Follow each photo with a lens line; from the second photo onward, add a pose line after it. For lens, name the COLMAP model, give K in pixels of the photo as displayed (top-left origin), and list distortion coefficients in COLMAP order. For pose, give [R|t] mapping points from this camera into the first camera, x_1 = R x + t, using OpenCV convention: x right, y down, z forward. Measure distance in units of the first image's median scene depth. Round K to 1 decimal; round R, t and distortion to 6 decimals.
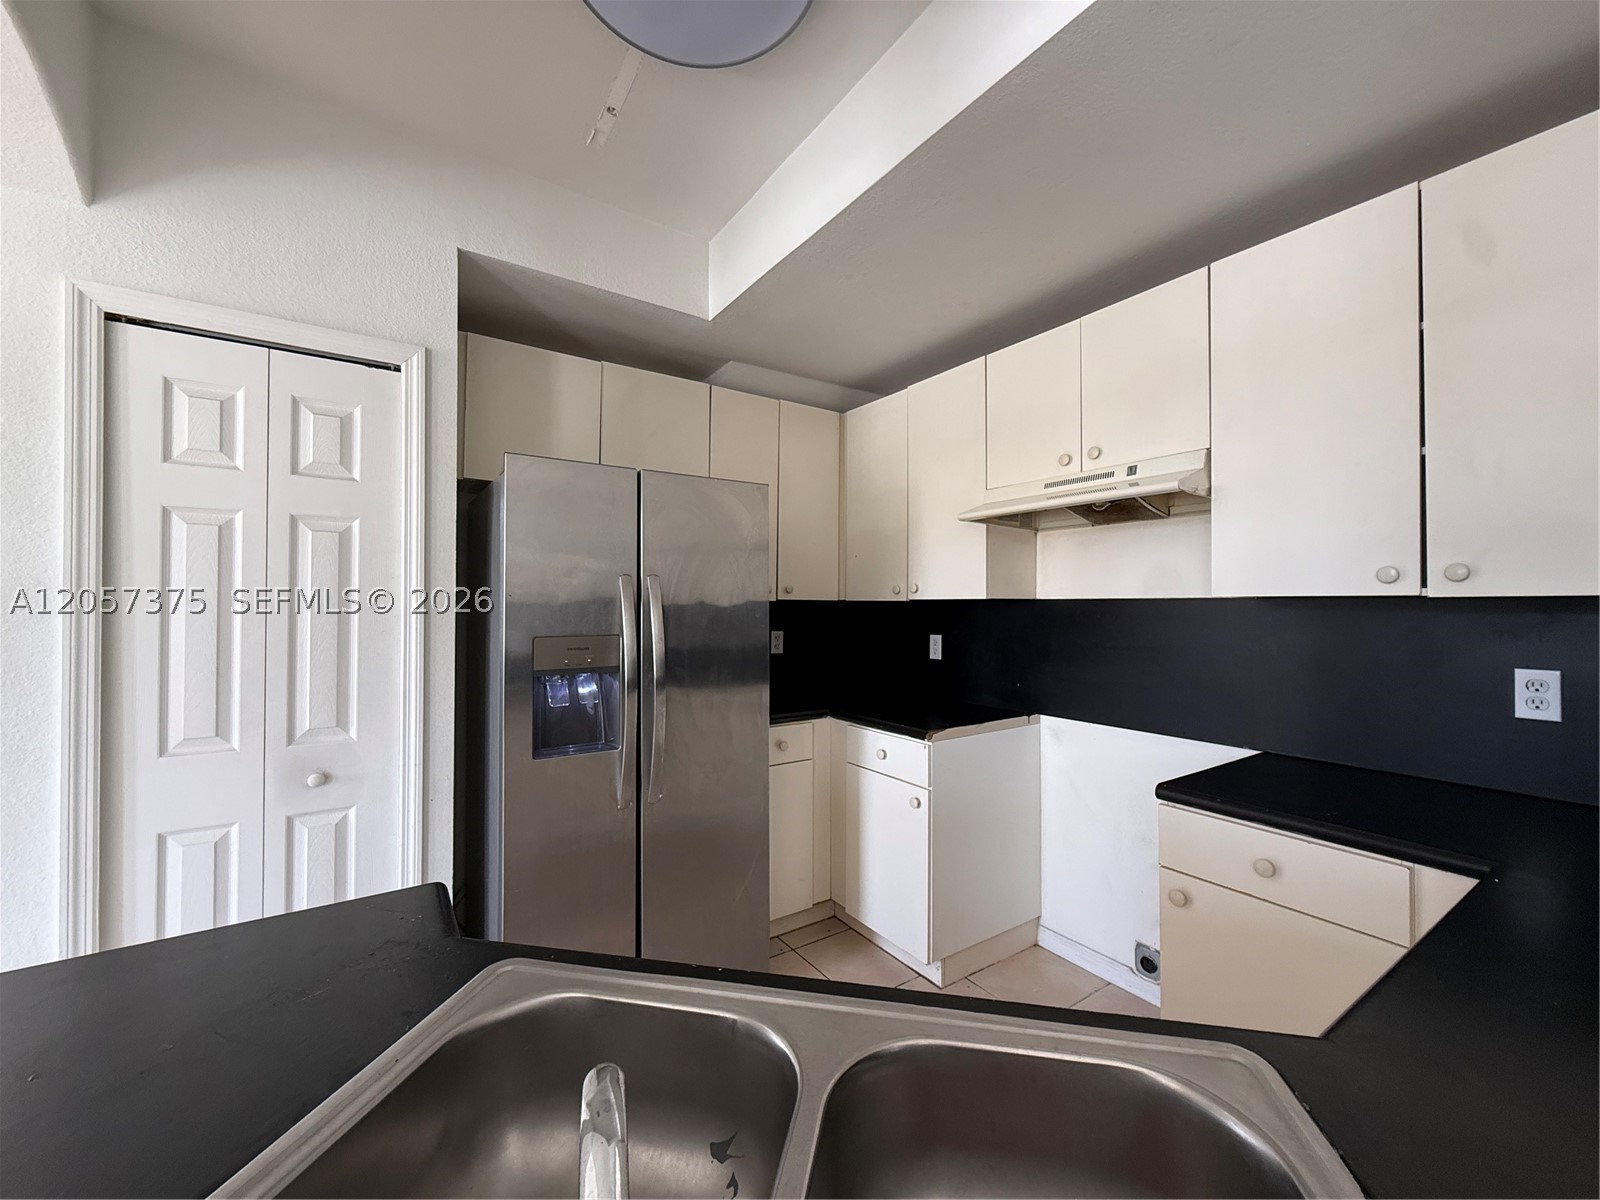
lens RADIAL K [[639.1, 0, 798.3], [0, 639.1, 602.4], [0, 0, 1]] dist [-0.000212, 0.000340]
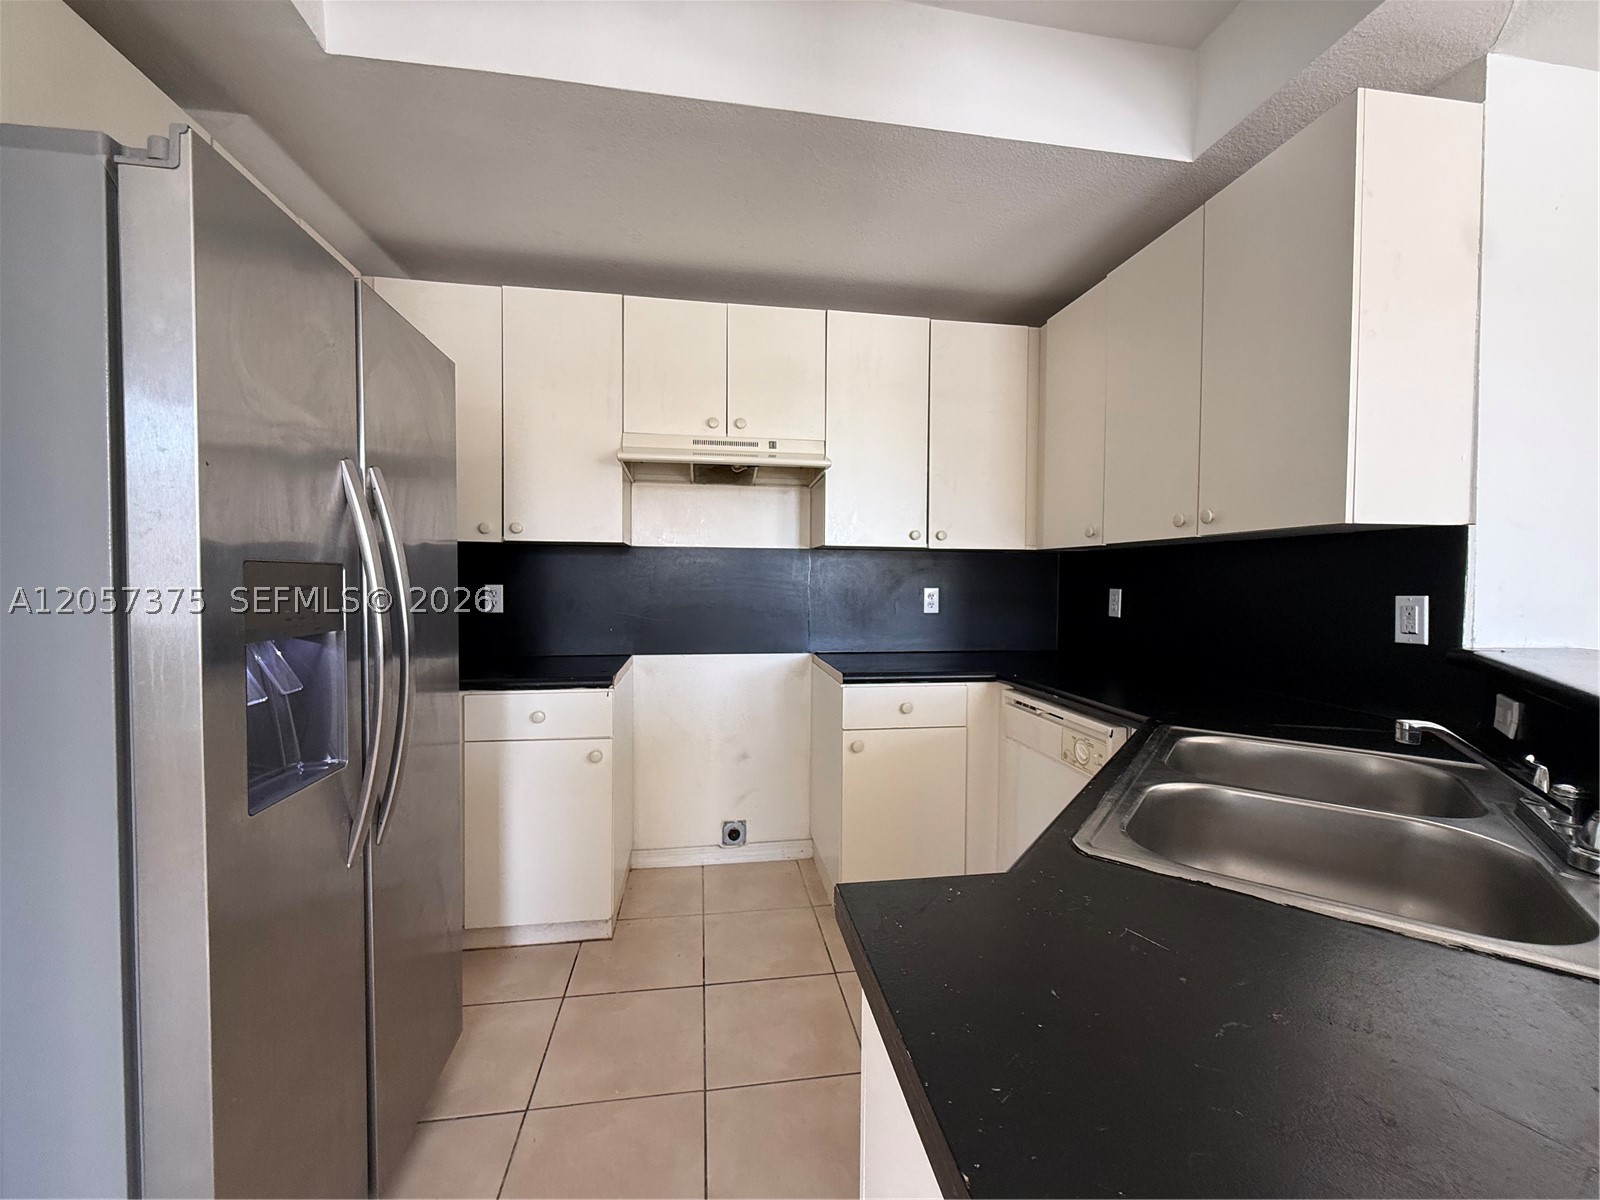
lens RADIAL K [[639.1, 0, 797.1], [0, 639.1, 597.0], [0, 0, 1]] dist [-0.000212, 0.000340]
pose [[0.425738, -0.026918, 0.904446, -0.546944], [-0.011669, 0.999311, 0.035234, 0.045524], [-0.904771, -0.025554, 0.425131, 0.356700]]
